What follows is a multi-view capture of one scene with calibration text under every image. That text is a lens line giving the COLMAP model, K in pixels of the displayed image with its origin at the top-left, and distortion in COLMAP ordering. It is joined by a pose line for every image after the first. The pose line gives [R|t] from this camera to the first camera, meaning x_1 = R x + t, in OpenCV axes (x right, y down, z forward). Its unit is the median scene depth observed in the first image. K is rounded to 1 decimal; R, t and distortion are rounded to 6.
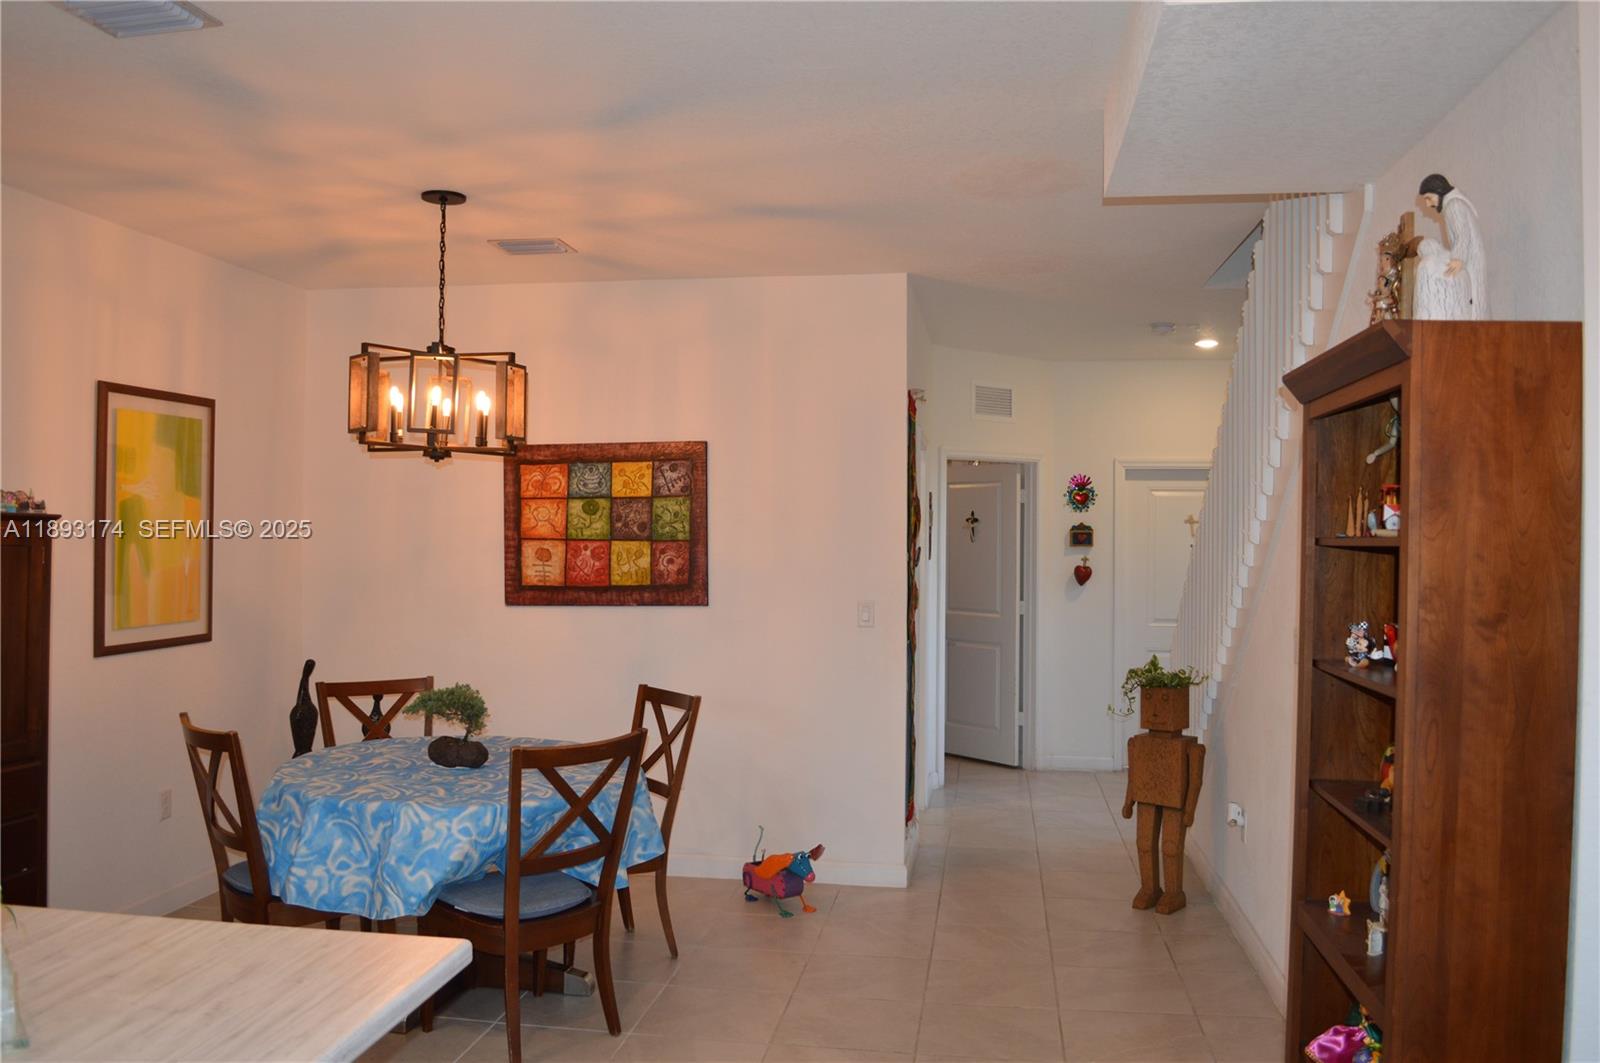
lens RADIAL K [[1227.9, 0, 780.7], [0, 1227.9, 524.8], [0, 0, 1]] dist [-0.069015, 0.037993]
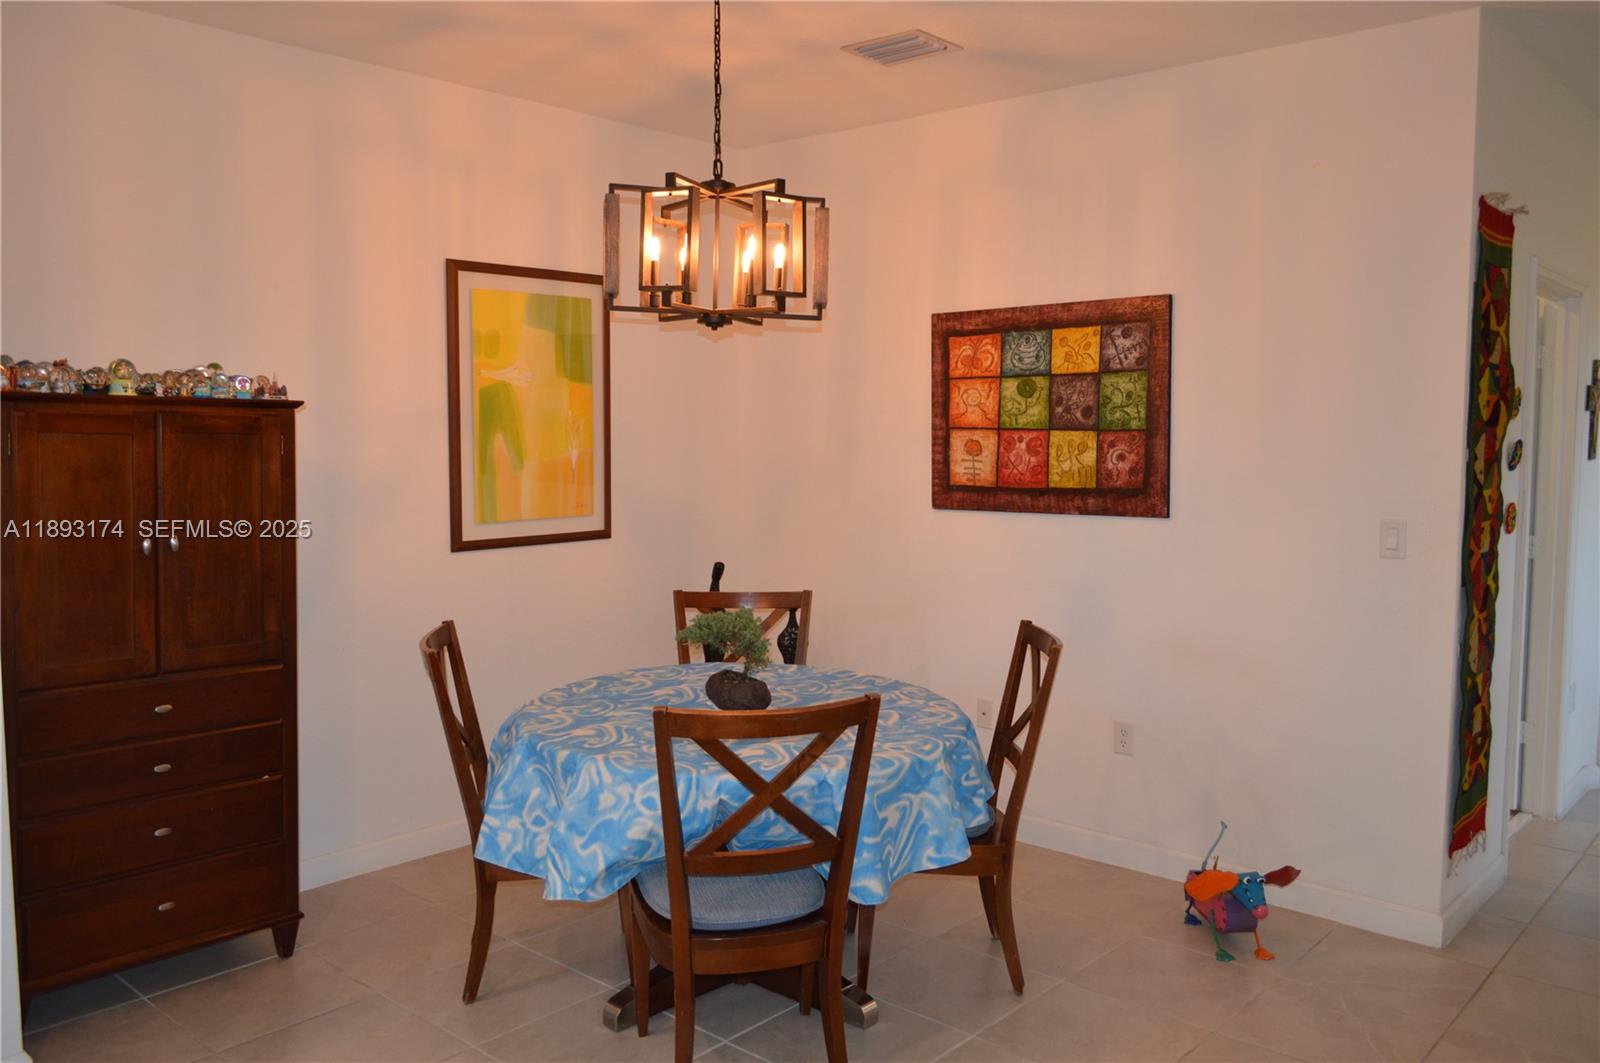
lens RADIAL K [[1238.2, 0, 822.0], [0, 1238.2, 519.1], [0, 0, 1]] dist [-0.000523, 0.000752]
pose [[0.854395, 0.037313, -0.518282, 0.163491], [0.005226, 0.996751, 0.080374, 0.005662], [0.519597, -0.071380, 0.851424, 0.272703]]
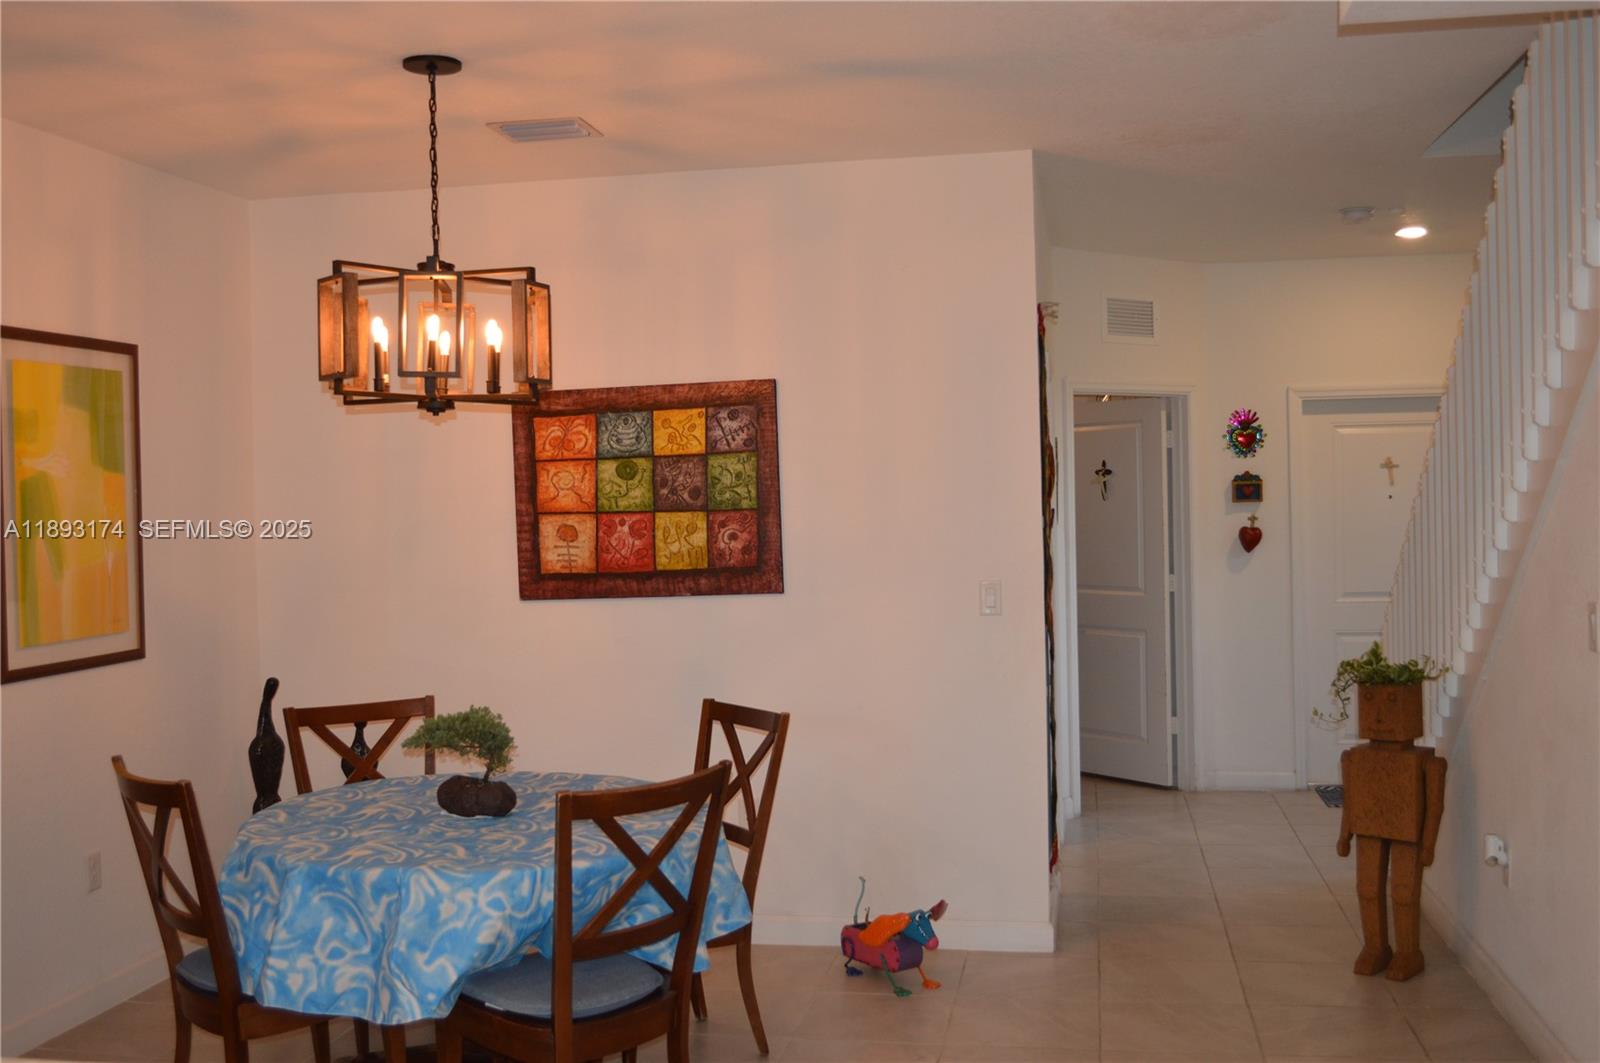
lens RADIAL K [[1528.0, 0, 792.1], [0, 1528.0, 518.3], [0, 0, 1]] dist [-0.046703, 0.016743]
pose [[0.999267, -0.029426, -0.024488, -0.031611], [0.029929, 0.999343, 0.020438, -0.000407], [0.023871, -0.021156, 0.999491, 0.046979]]
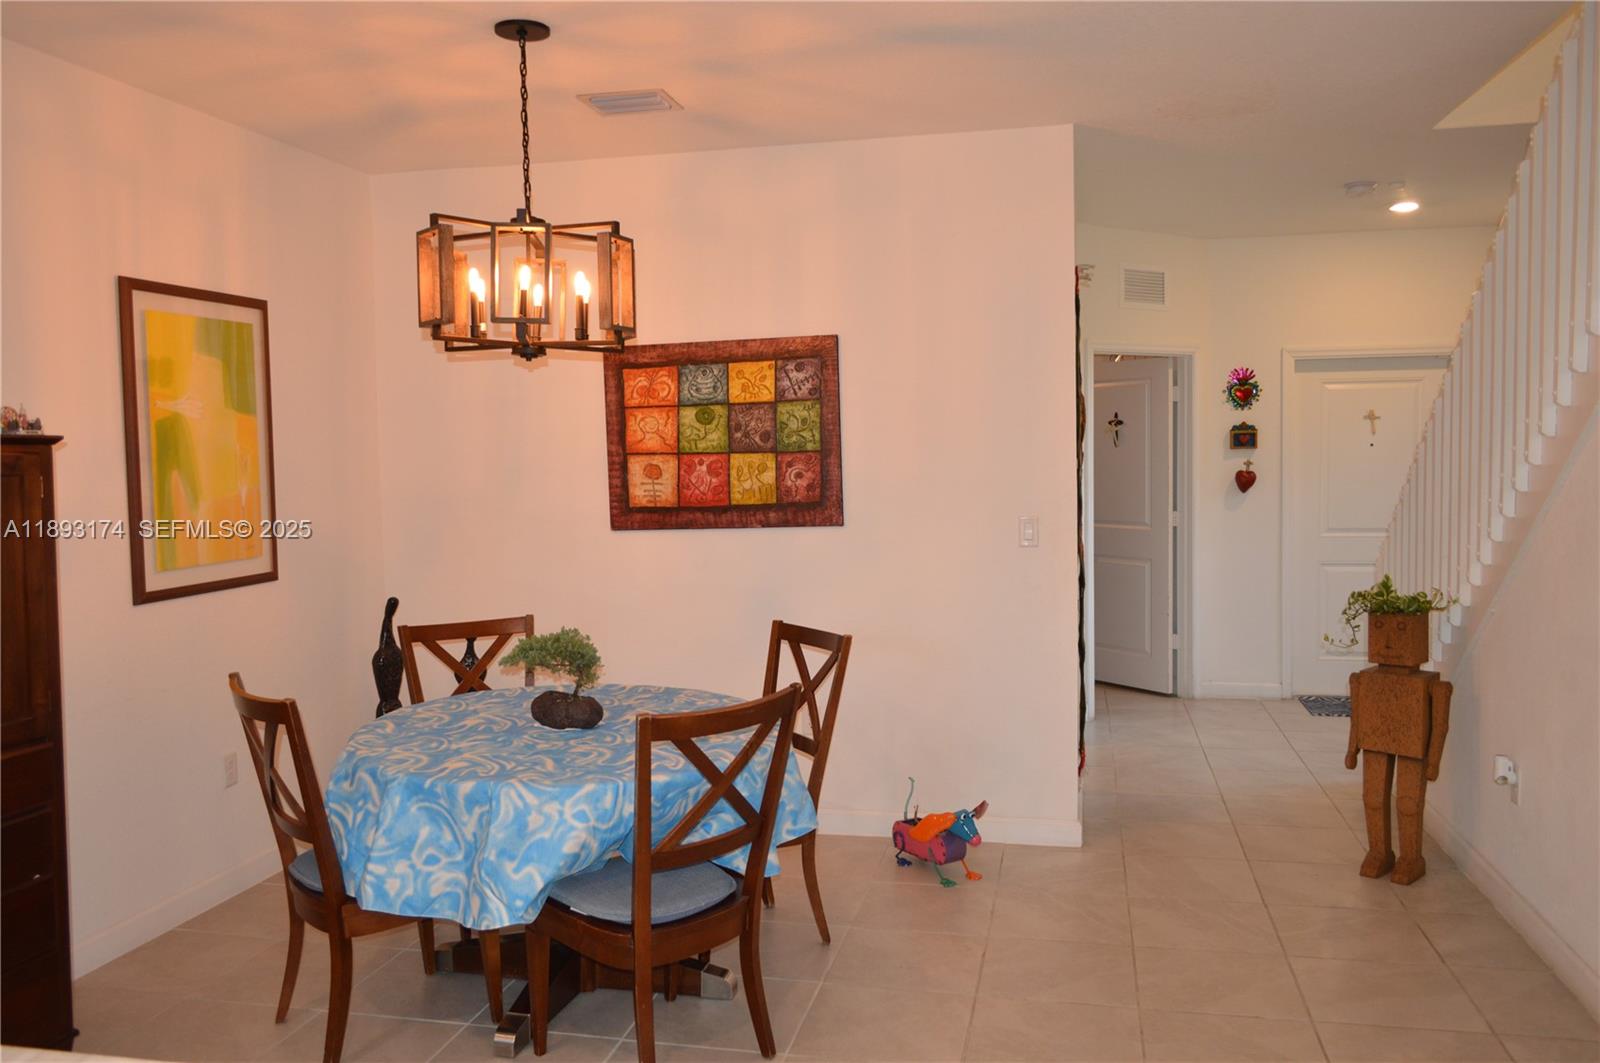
lens RADIAL K [[1223.9, 0, 796.7], [0, 1223.9, 517.7], [0, 0, 1]] dist [0.006117, 0.002150]
pose [[0.997999, -0.021146, -0.059588, -0.043984], [0.024948, 0.997651, 0.063798, 0.004561], [0.058098, -0.065157, 0.996182, 0.146625]]
